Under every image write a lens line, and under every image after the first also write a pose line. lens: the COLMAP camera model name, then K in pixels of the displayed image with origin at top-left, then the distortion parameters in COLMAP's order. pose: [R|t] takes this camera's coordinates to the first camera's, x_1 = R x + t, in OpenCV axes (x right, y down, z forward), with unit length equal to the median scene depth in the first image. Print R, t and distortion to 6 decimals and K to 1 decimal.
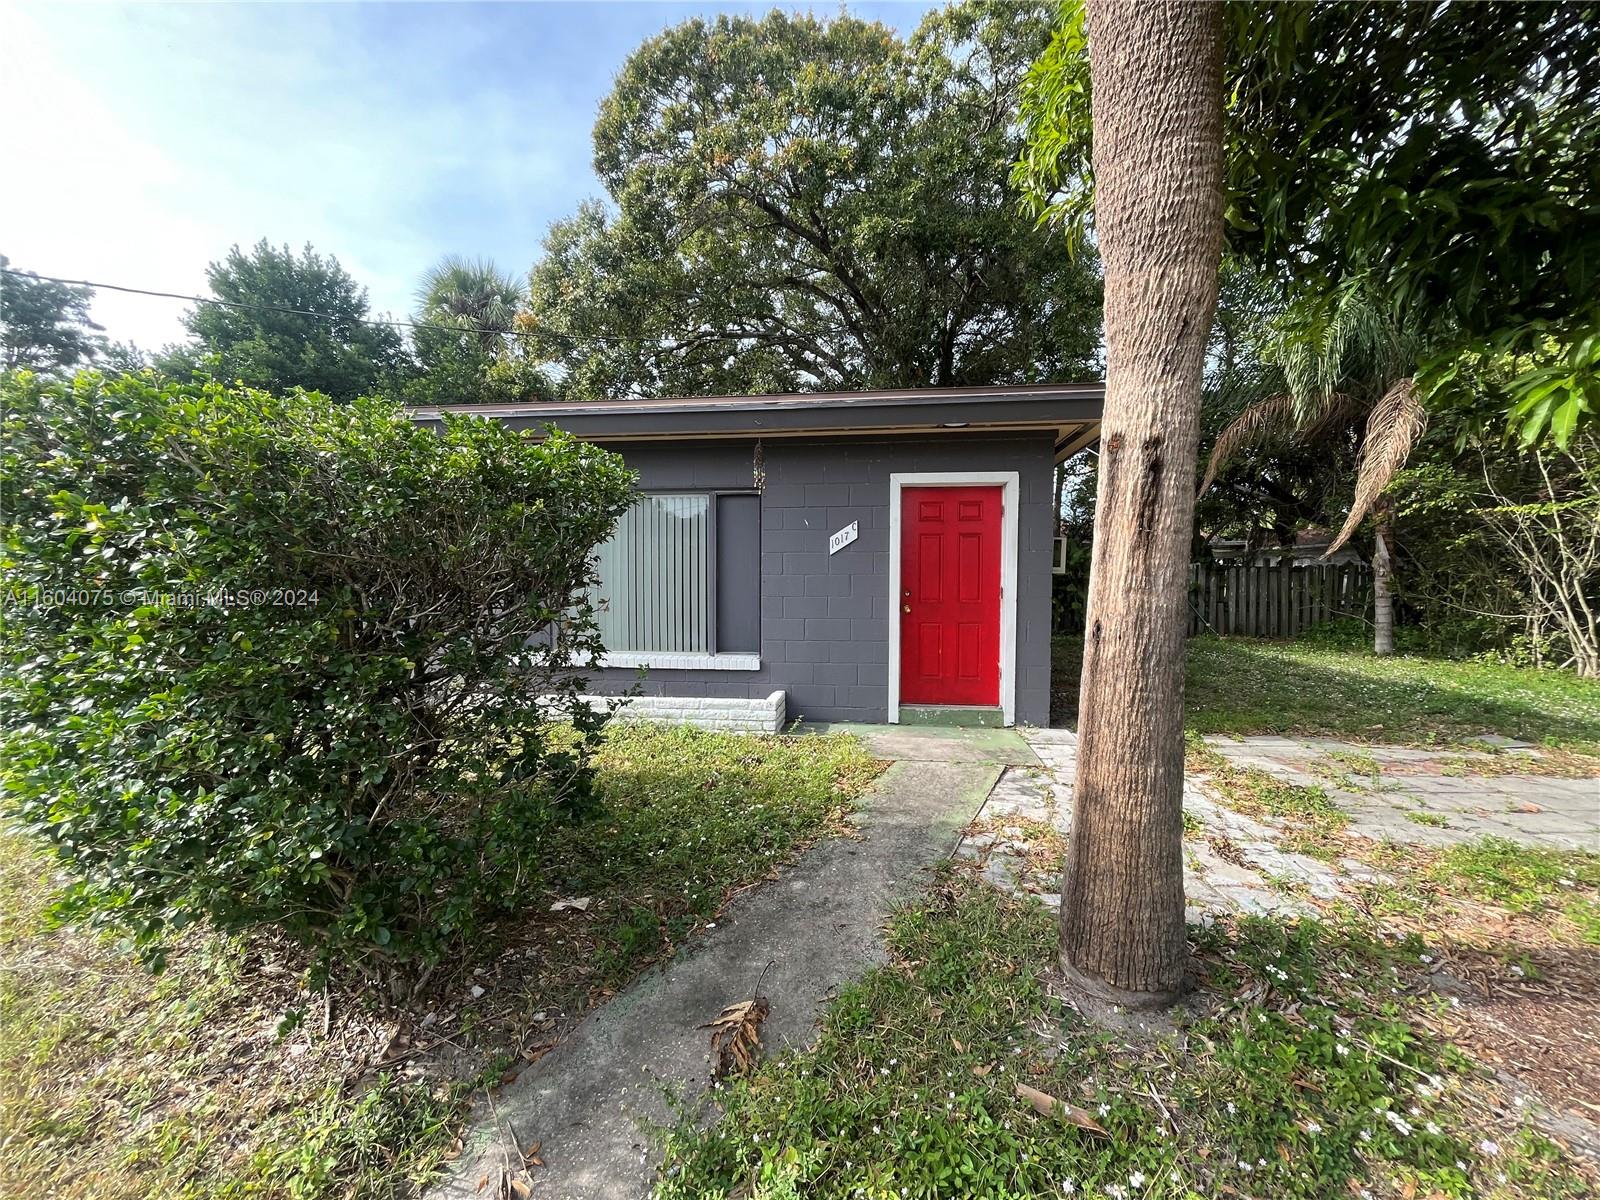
lens RADIAL K [[648.6, 0, 797.4], [0, 648.6, 600.9], [0, 0, 1]] dist [-0.001577, -0.000140]
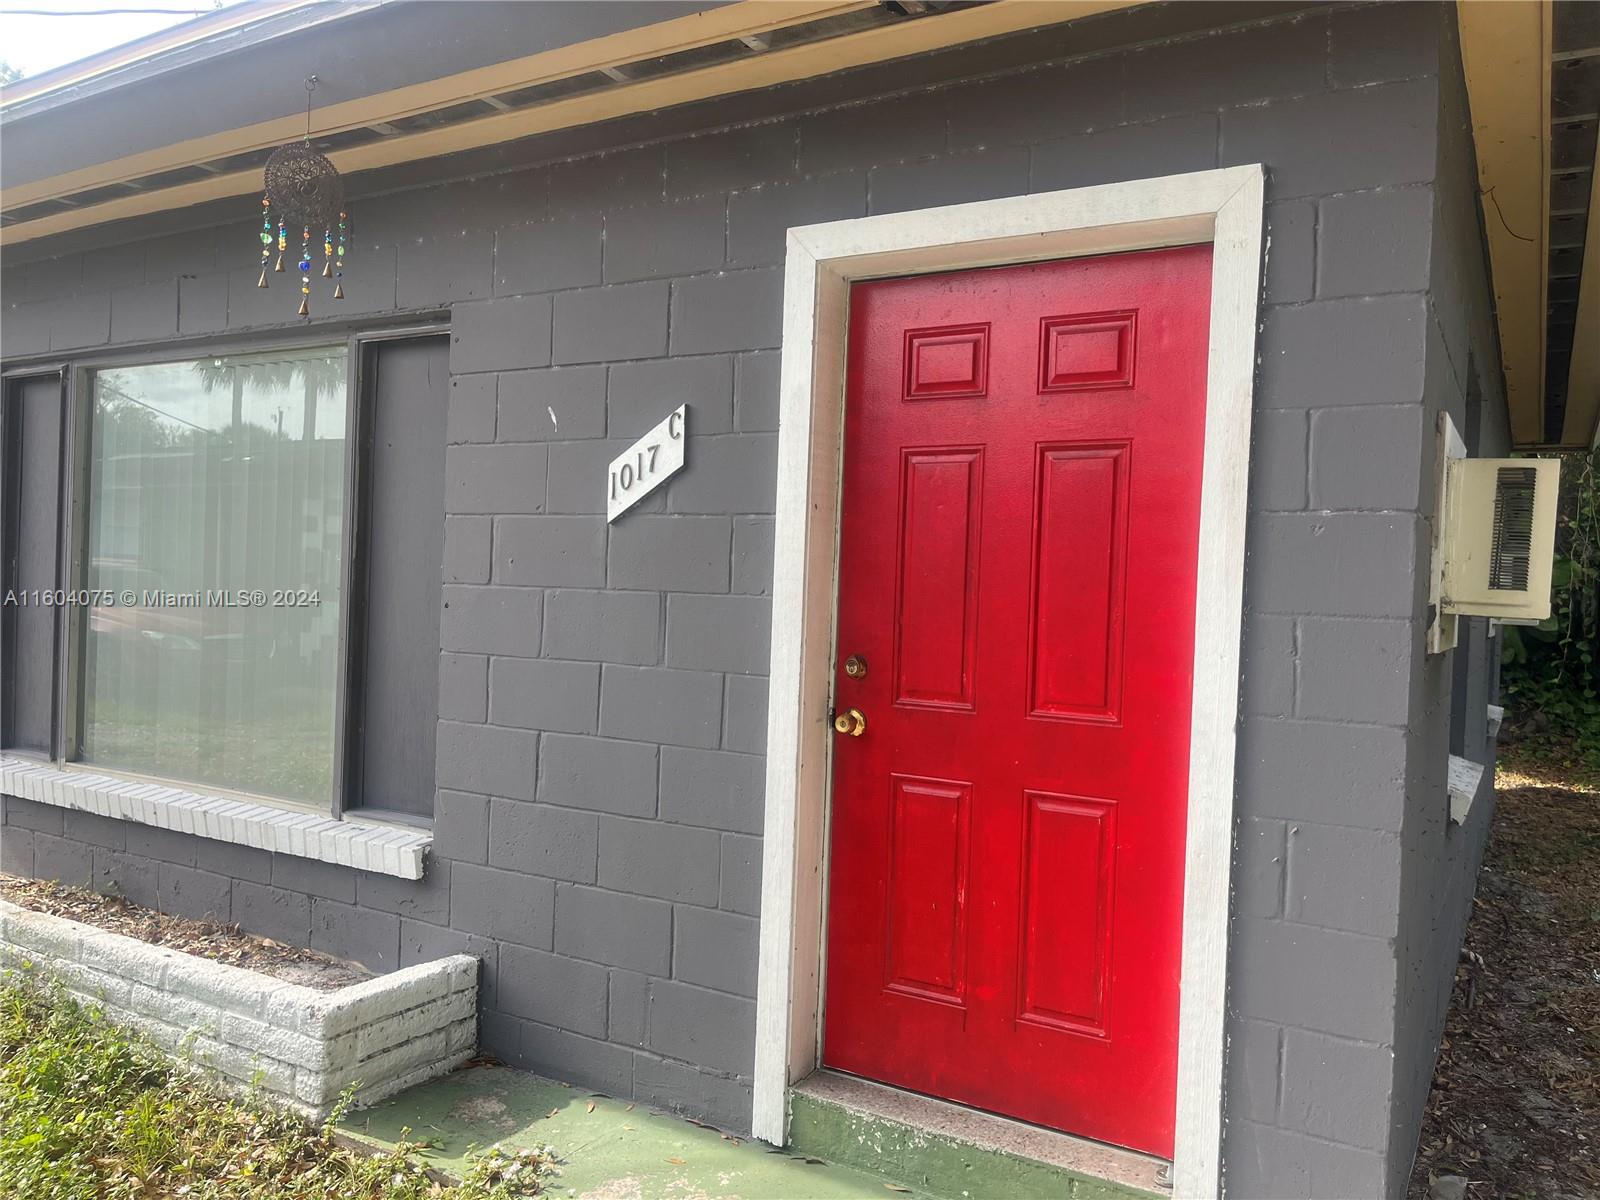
lens RADIAL K [[1216.5, 0, 805.5], [0, 1216.5, 610.2], [0, 0, 1]] dist [0.084534, -0.121848]
pose [[0.916987, 0.038314, -0.397072, 0.350307], [-0.049507, 0.998612, -0.017971, -0.025148], [0.395833, 0.036137, 0.917611, 0.513625]]
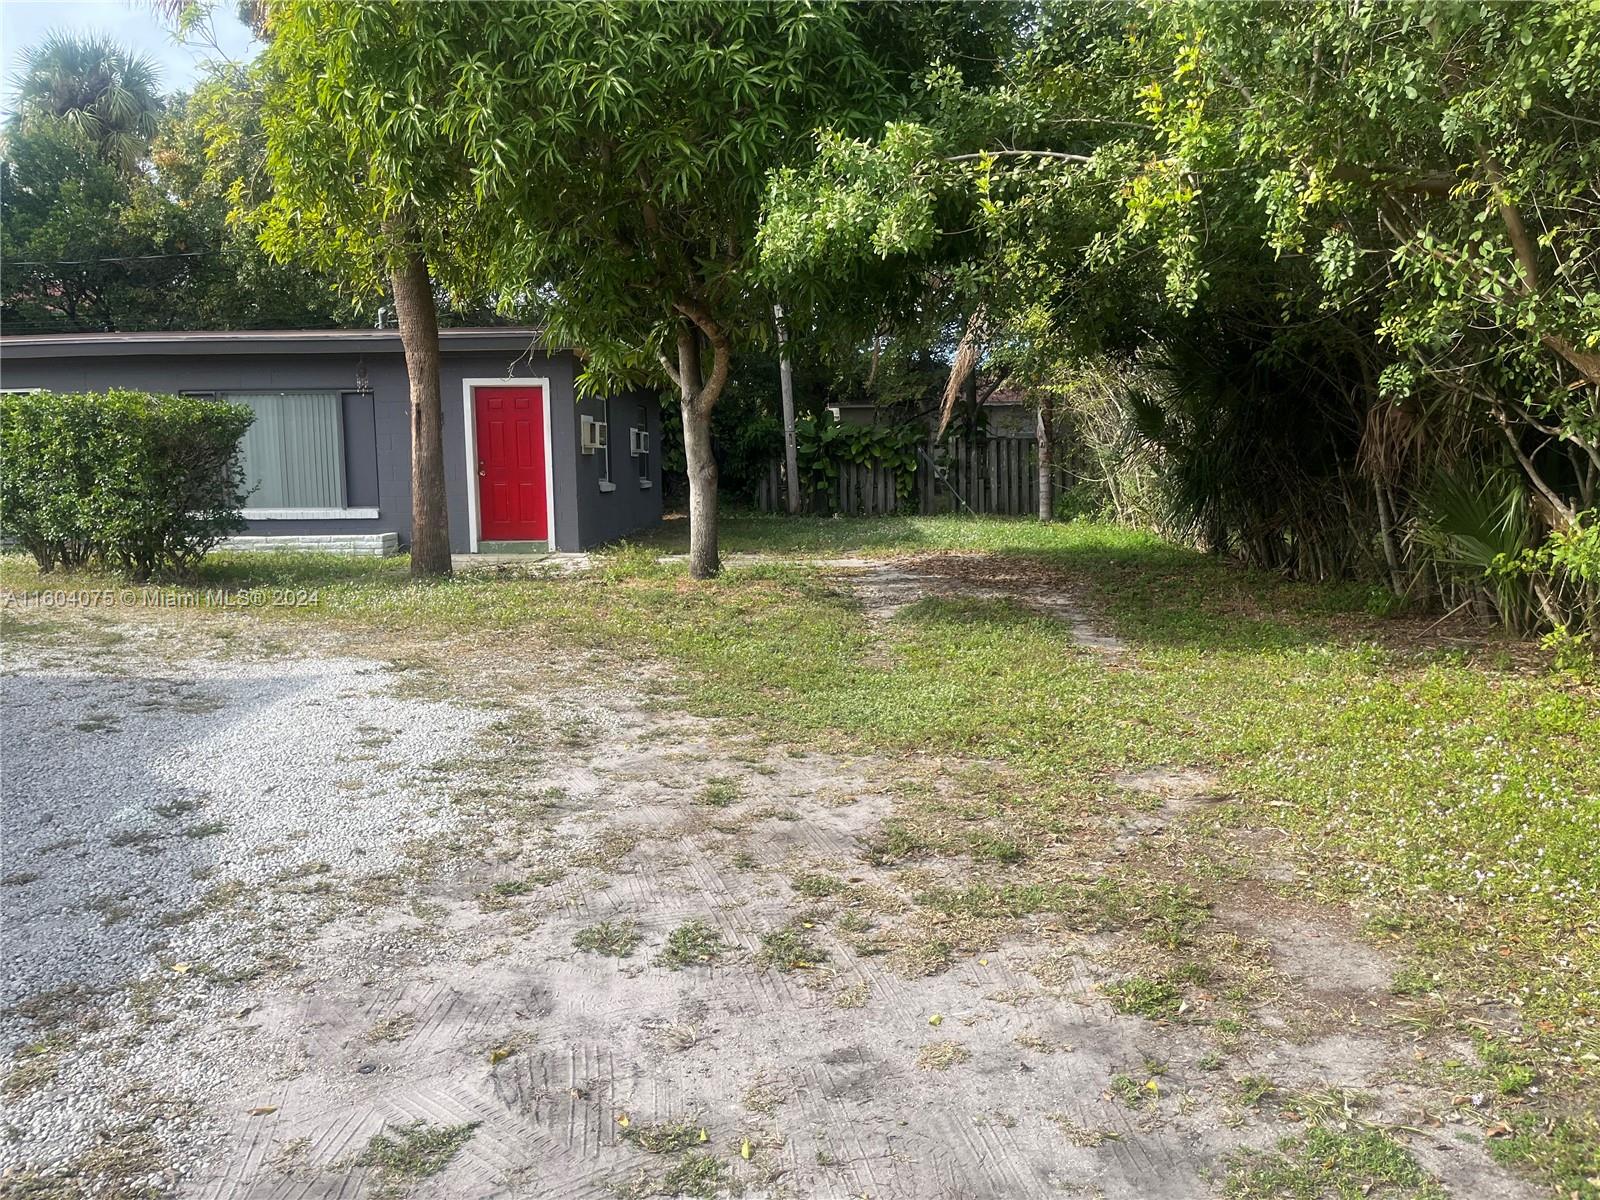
lens RADIAL K [[1229.9, 0, 820.2], [0, 1229.9, 618.2], [0, 0, 1]] dist [0.062870, -0.107426]
pose [[0.995460, -0.025446, 0.091719, 0.645303], [0.017281, 0.995905, 0.088733, 0.100012], [-0.093601, -0.086745, 0.991824, -1.780777]]
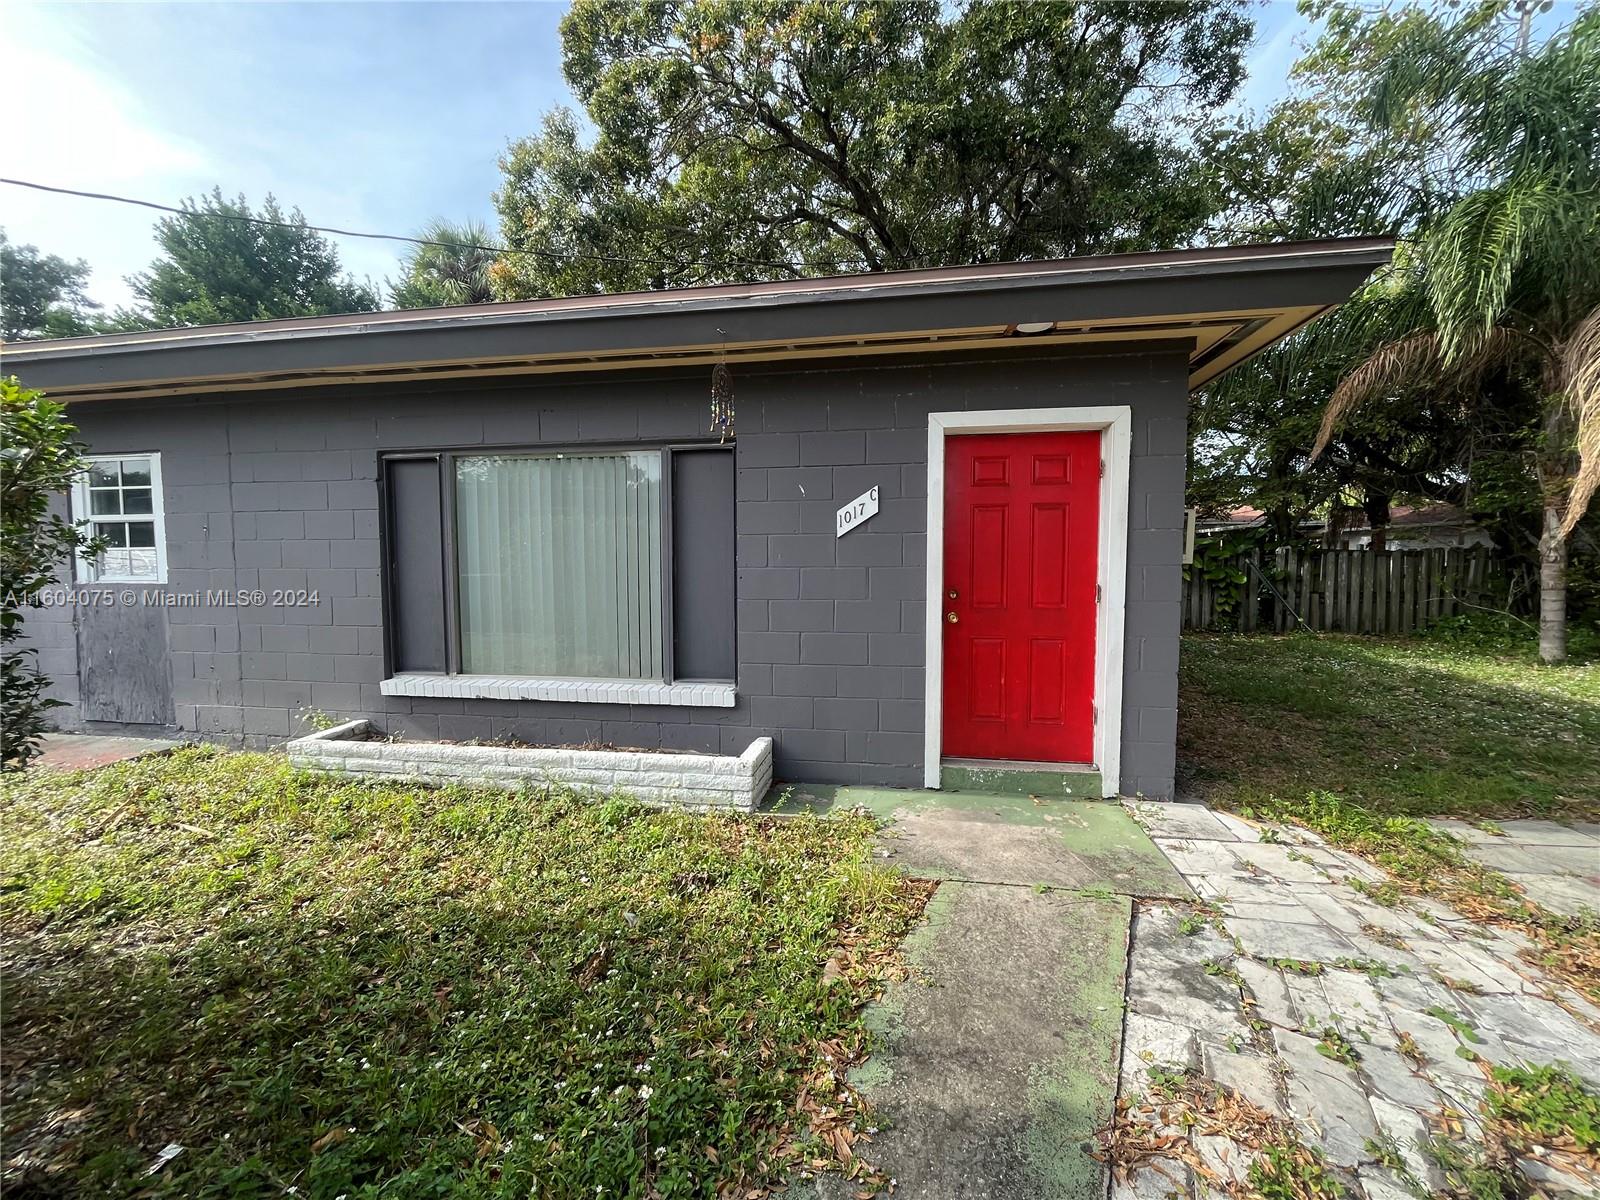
lens RADIAL K [[648.6, 0, 797.4], [0, 648.6, 600.9], [0, 0, 1]] dist [-0.001577, -0.000140]
pose [[0.999151, -0.002071, -0.041146, 0.035992], [0.003005, 0.999739, 0.022653, -0.020494], [0.041088, -0.022758, 0.998896, 0.321484]]
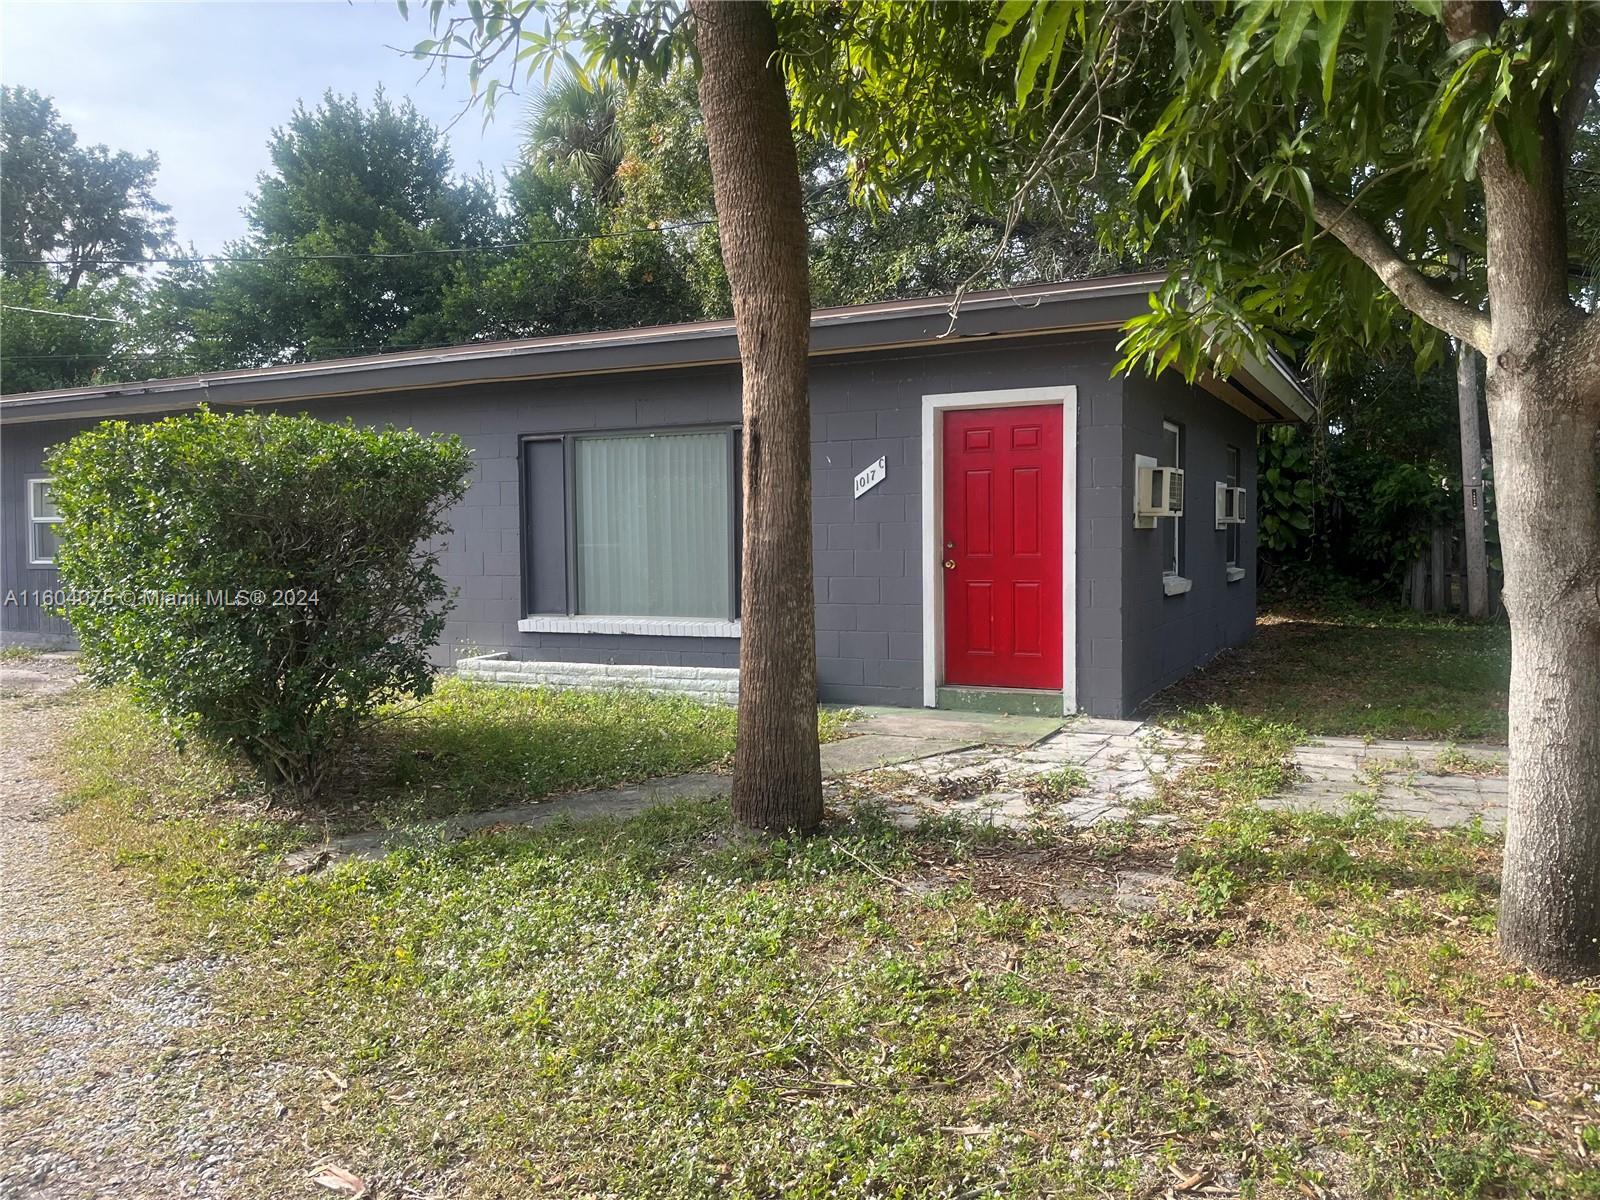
lens RADIAL K [[1219.9, 0, 815.3], [0, 1219.9, 581.2], [0, 0, 1]] dist [0.079548, -0.110184]
pose [[0.942681, -0.000858, -0.333694, 0.506256], [0.001643, 0.999997, 0.002070, 0.029141], [0.333691, -0.002500, 0.942679, -0.458228]]
